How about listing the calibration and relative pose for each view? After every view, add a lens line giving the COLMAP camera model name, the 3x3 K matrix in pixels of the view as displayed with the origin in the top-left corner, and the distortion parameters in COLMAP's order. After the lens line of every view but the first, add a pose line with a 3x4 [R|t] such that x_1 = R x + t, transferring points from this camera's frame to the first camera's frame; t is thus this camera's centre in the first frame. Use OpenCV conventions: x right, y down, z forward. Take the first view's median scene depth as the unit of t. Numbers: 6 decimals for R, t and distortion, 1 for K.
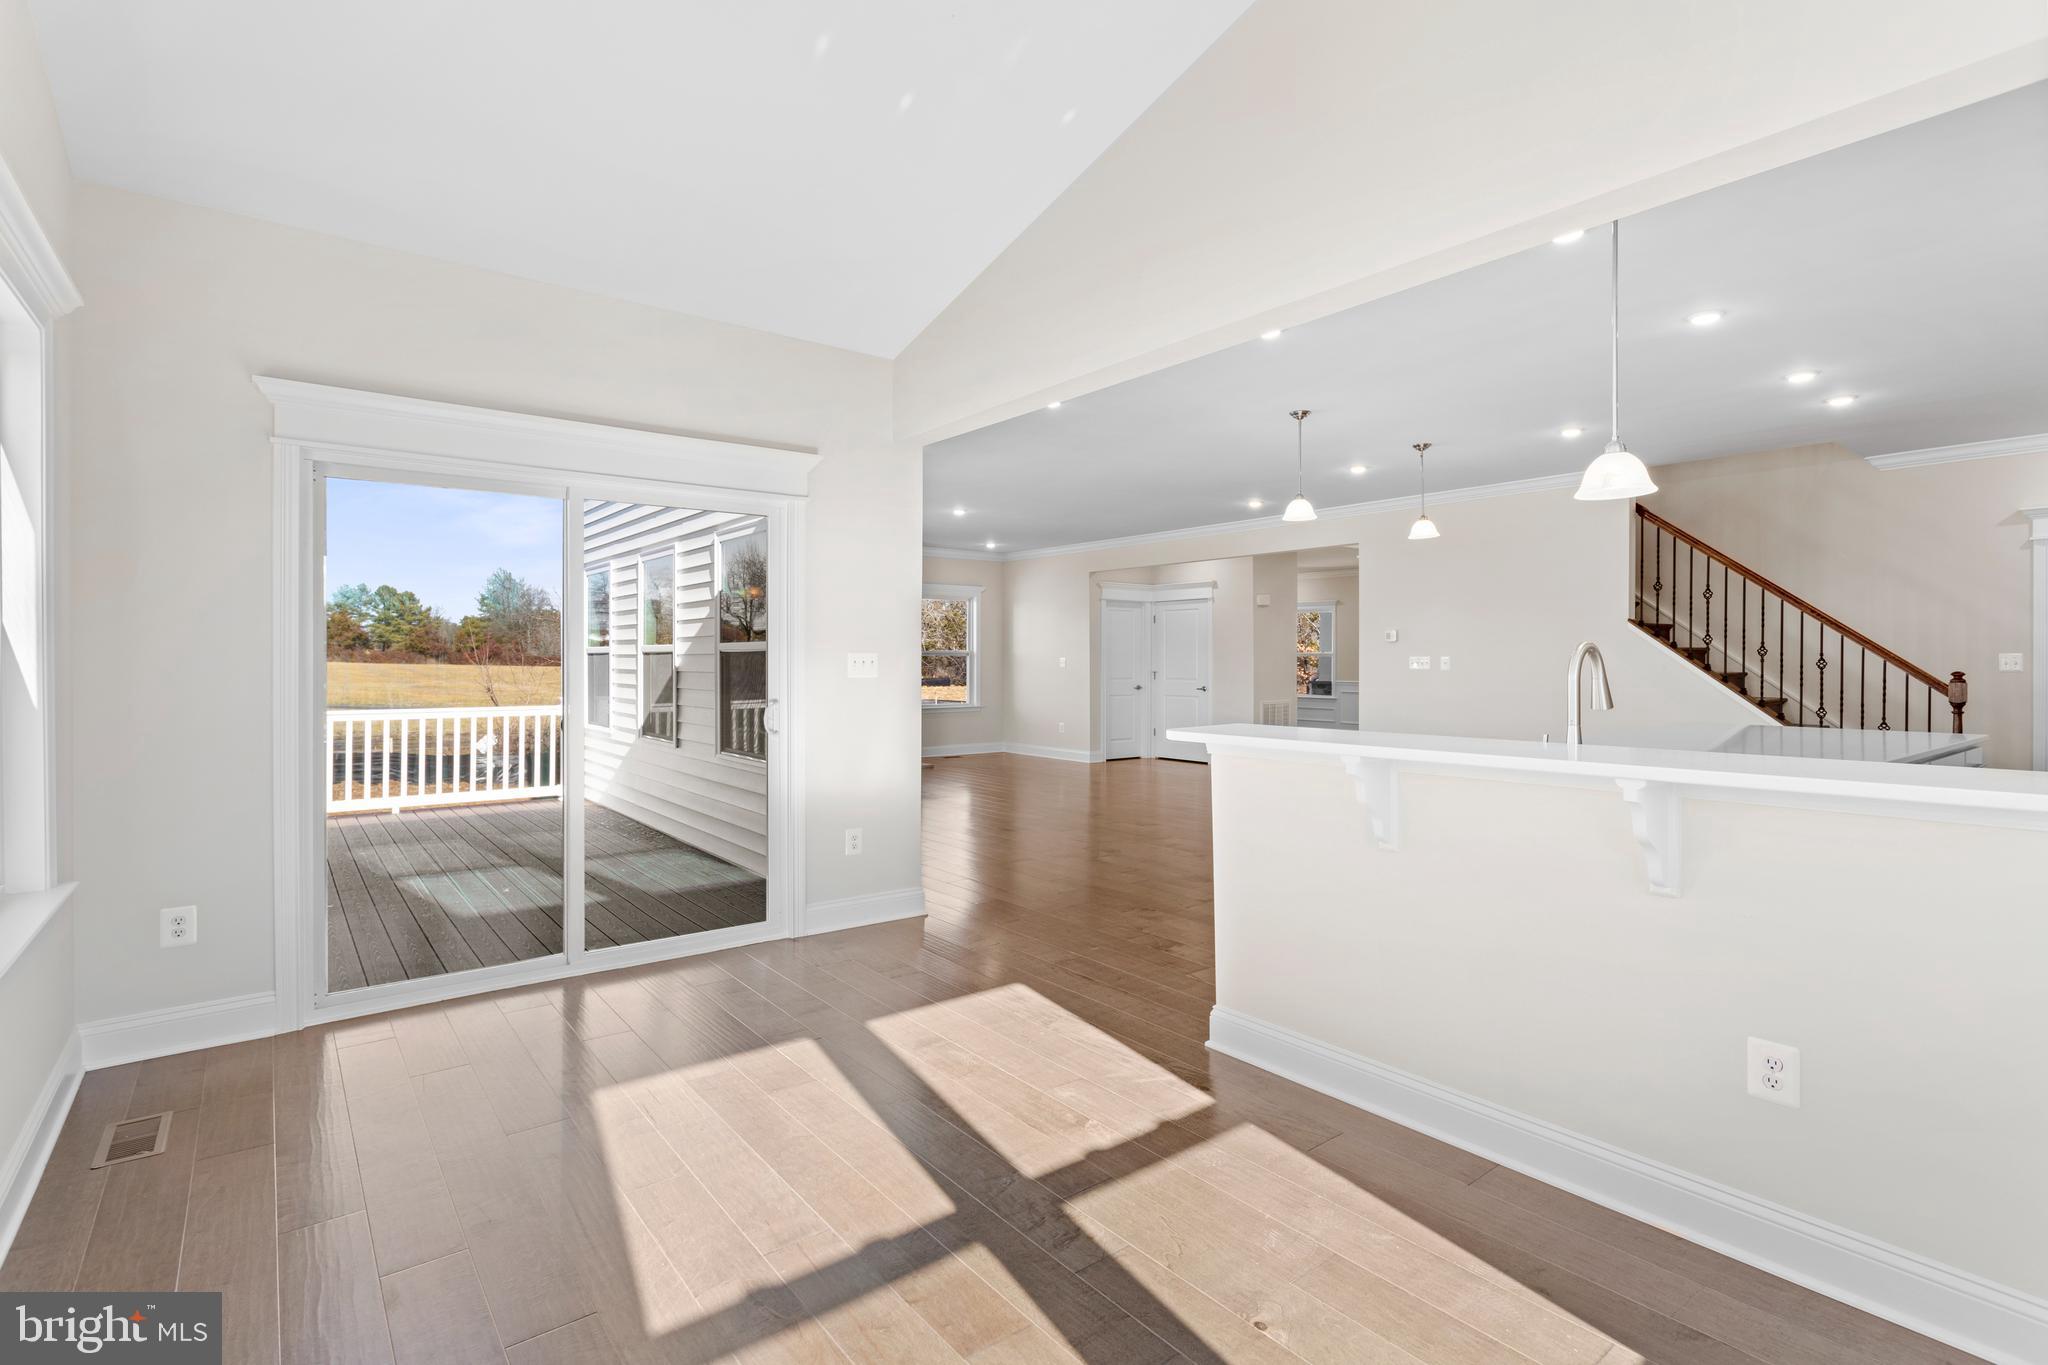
lens RADIAL K [[978.6, 0, 1022.7], [0, 978.6, 663.3], [0, 0, 1]] dist [-0.001741, 0.000680]
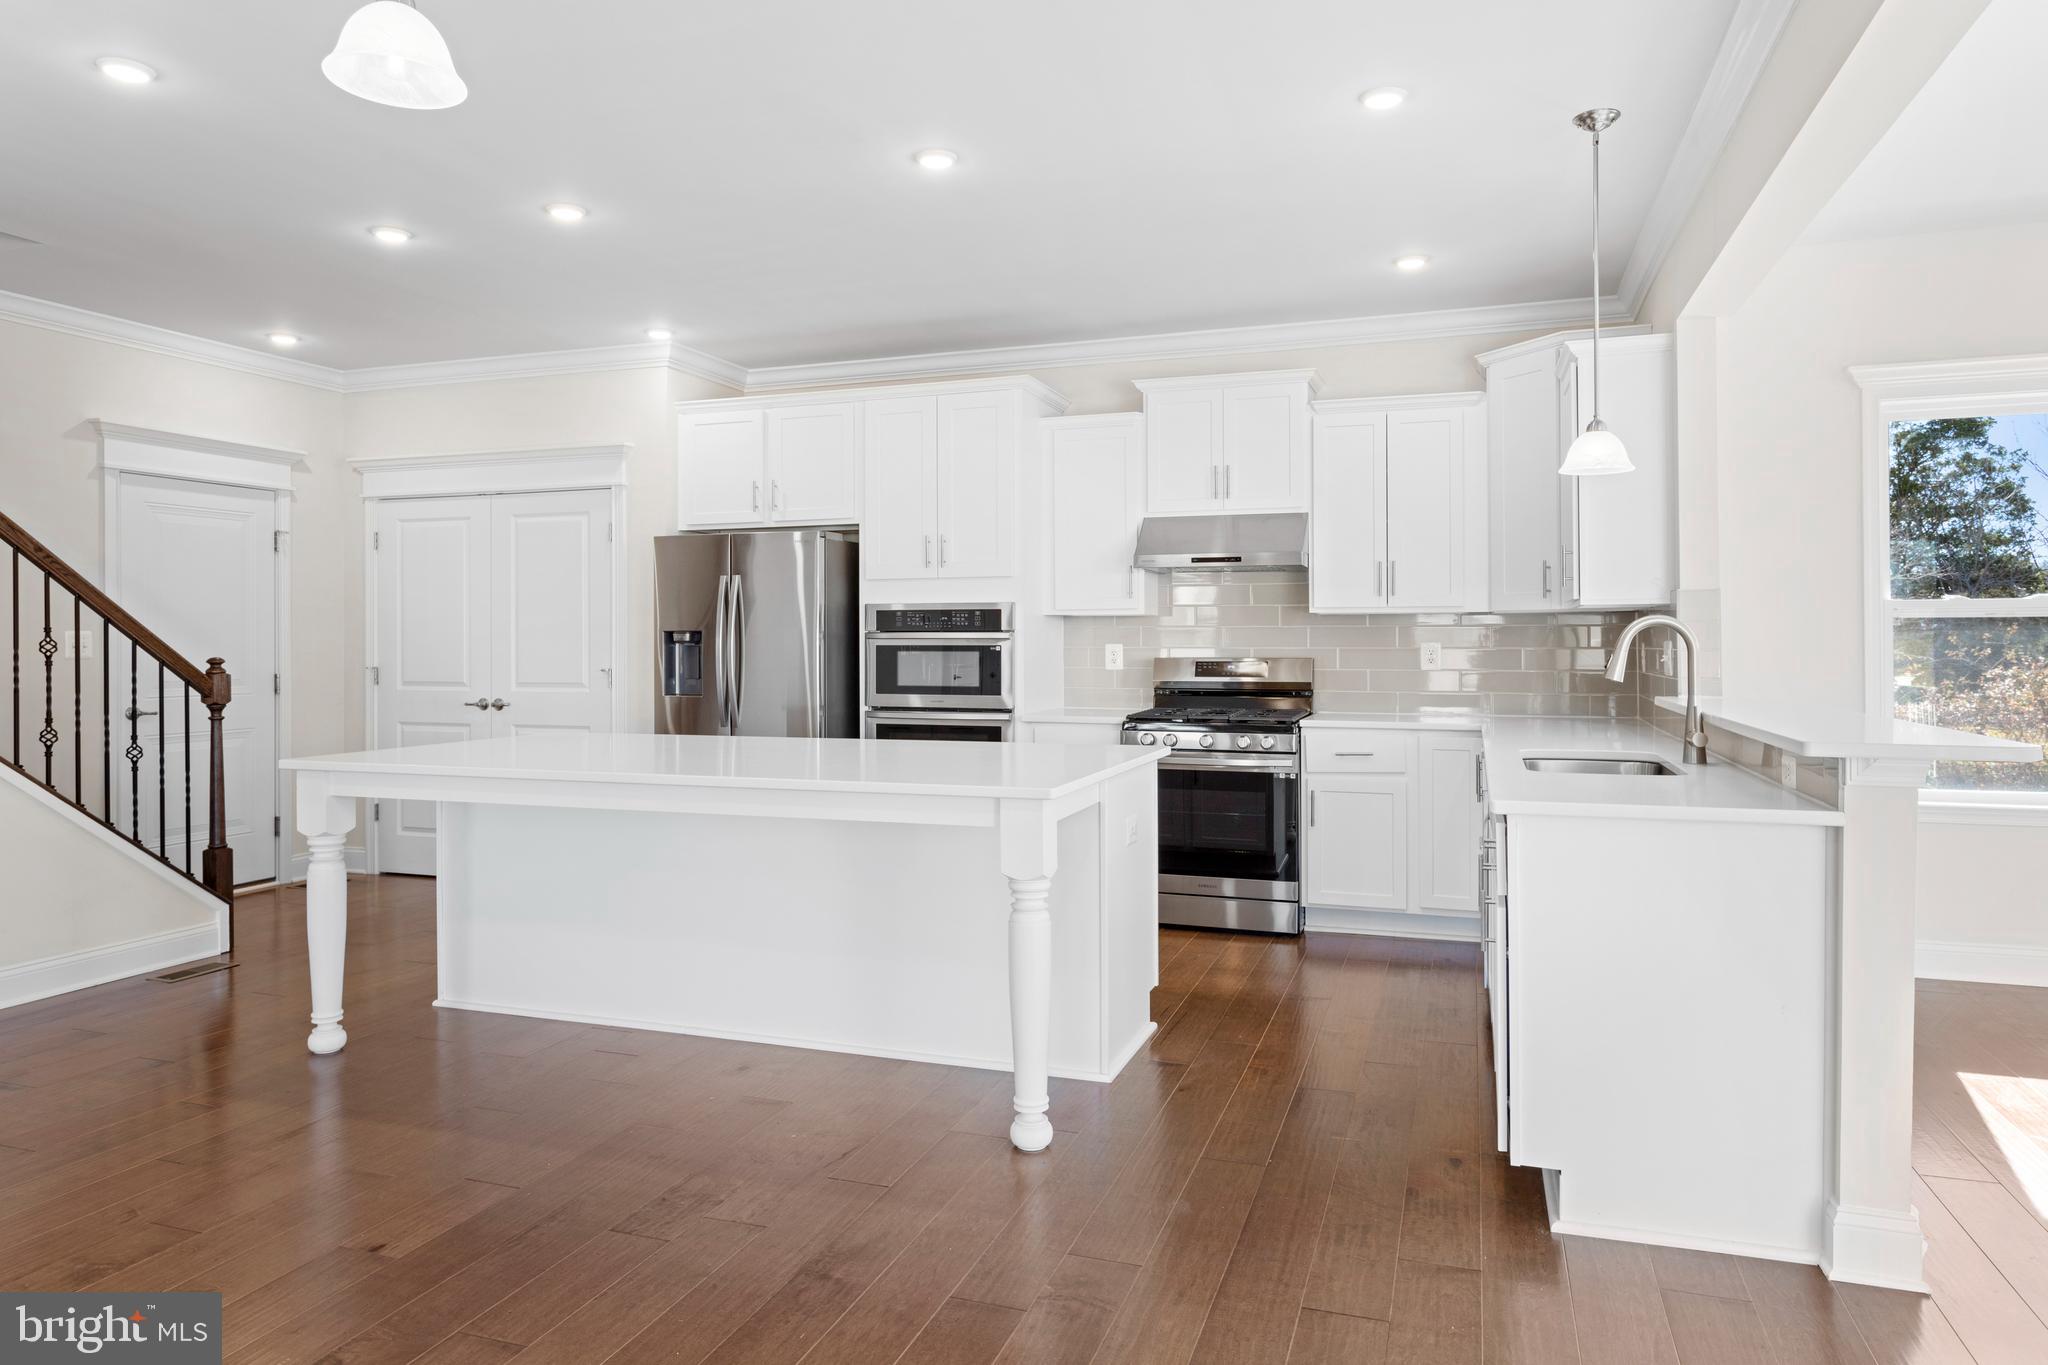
lens RADIAL K [[1293.6, 0, 1019.4], [0, 1293.6, 662.5], [0, 0, 1]] dist [0.013471, 0.006427]
pose [[-0.553637, -0.011367, 0.832681, -0.055726], [0.006483, 0.999818, 0.017959, -0.000579], [-0.832733, 0.015341, -0.553462, 0.604541]]
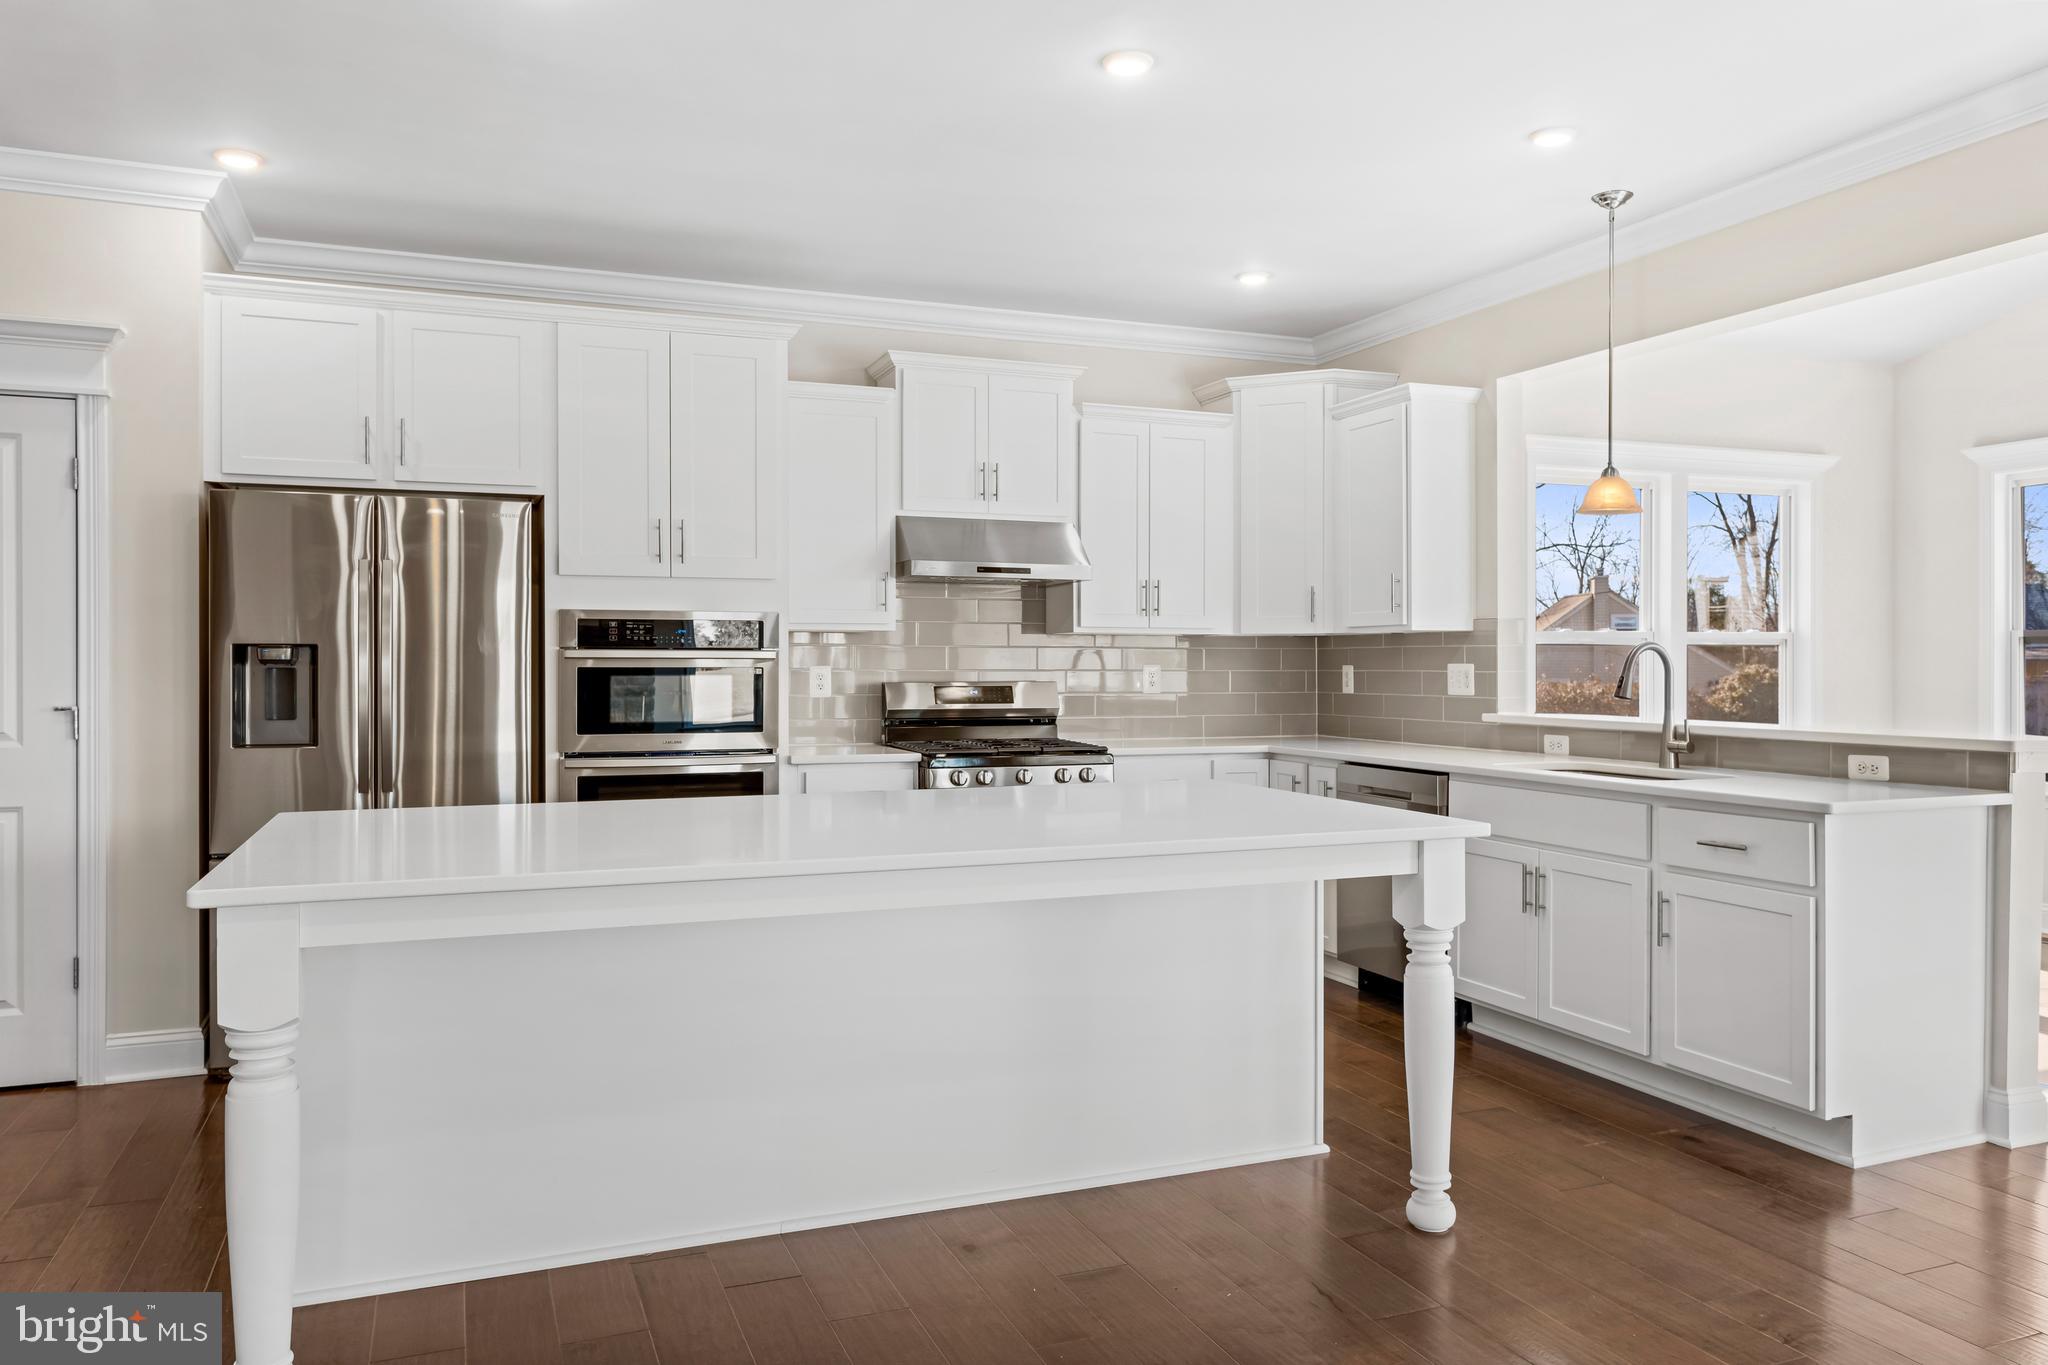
lens RADIAL K [[1453.0, 0, 1048.6], [0, 1453.0, 668.7], [0, 0, 1]] dist [0.001888, 0.001840]
pose [[-0.968720, 0.000027, 0.248155, 0.211858], [0.001669, 0.999978, 0.006409, -0.000598], [-0.248149, 0.006623, -0.968699, 0.752255]]
